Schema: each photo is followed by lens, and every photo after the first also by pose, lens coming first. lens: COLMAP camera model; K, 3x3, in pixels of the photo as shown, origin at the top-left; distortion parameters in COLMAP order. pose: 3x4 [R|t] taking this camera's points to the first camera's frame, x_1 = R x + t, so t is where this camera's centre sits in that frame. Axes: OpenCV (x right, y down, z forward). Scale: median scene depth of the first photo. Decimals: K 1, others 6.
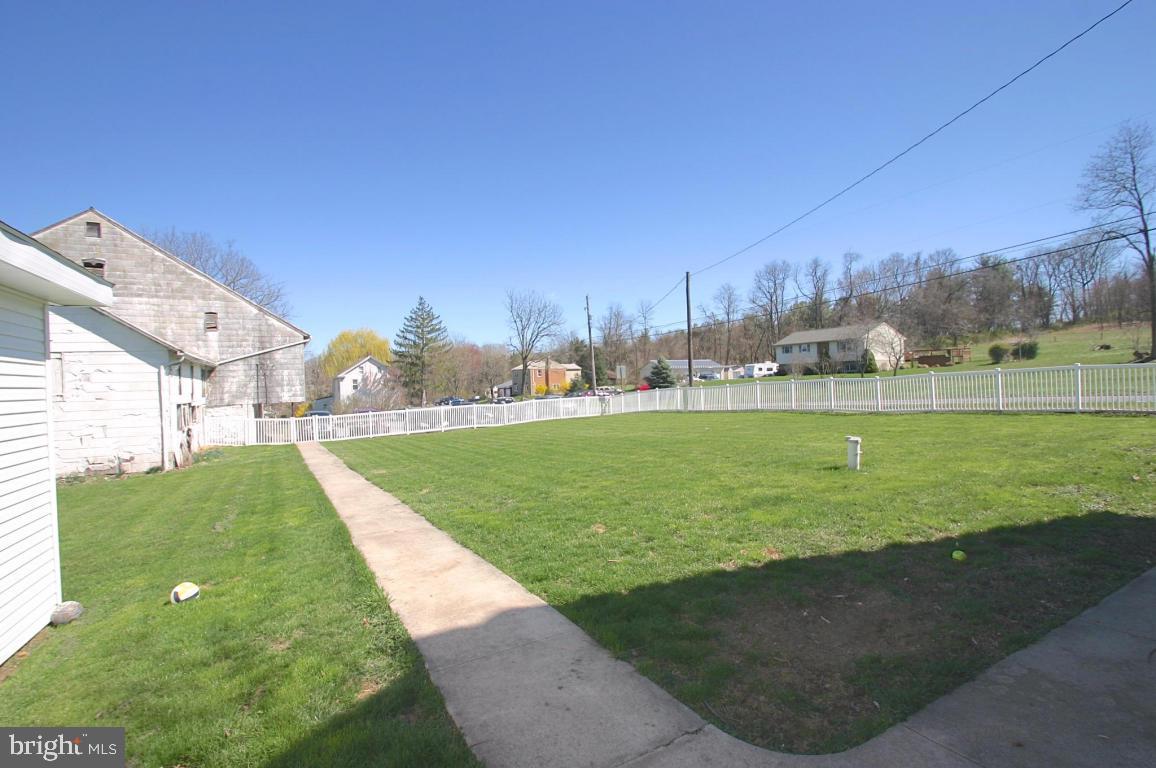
lens RADIAL K [[532.2, 0, 578.0], [0, 532.2, 384.0], [0, 0, 1]] dist [0.001779, -0.012675]
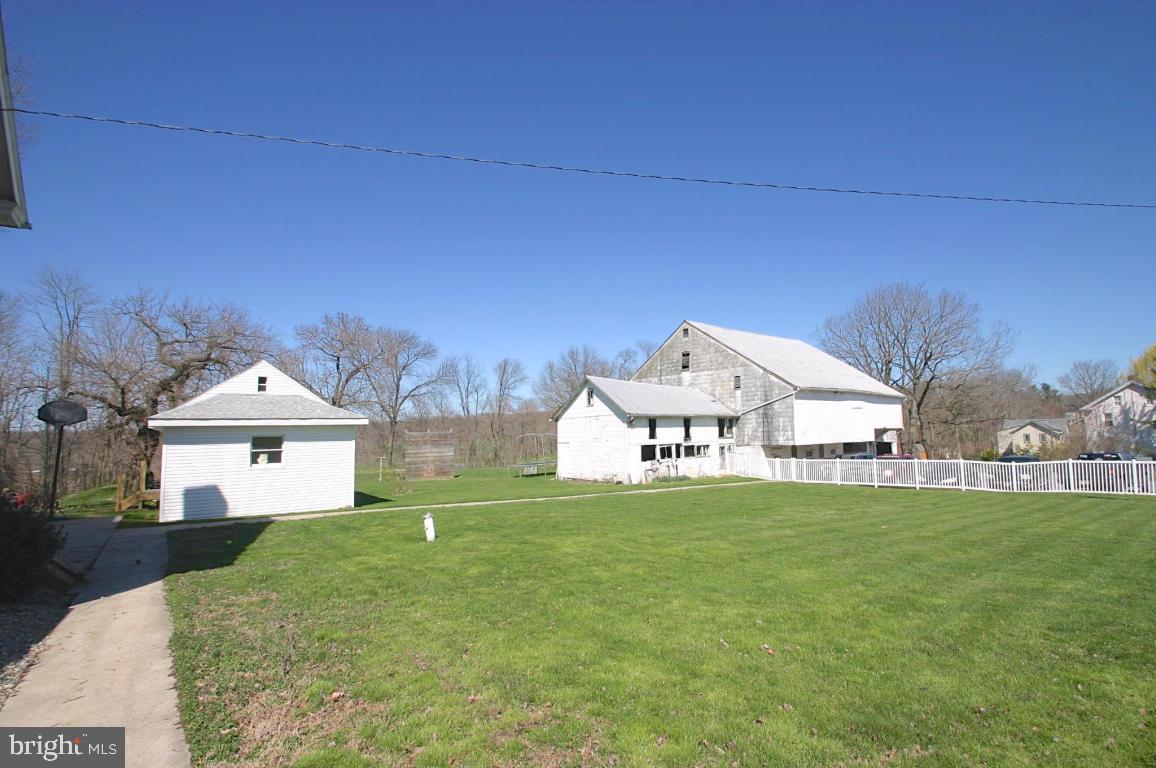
lens RADIAL K [[532.2, 0, 578.0], [0, 532.2, 384.0], [0, 0, 1]] dist [0.001779, -0.012675]
pose [[0.133876, -0.059133, -0.989232, 0.602148], [0.010403, 0.998247, -0.058264, -0.038963], [0.990943, -0.002491, 0.134257, 0.406838]]
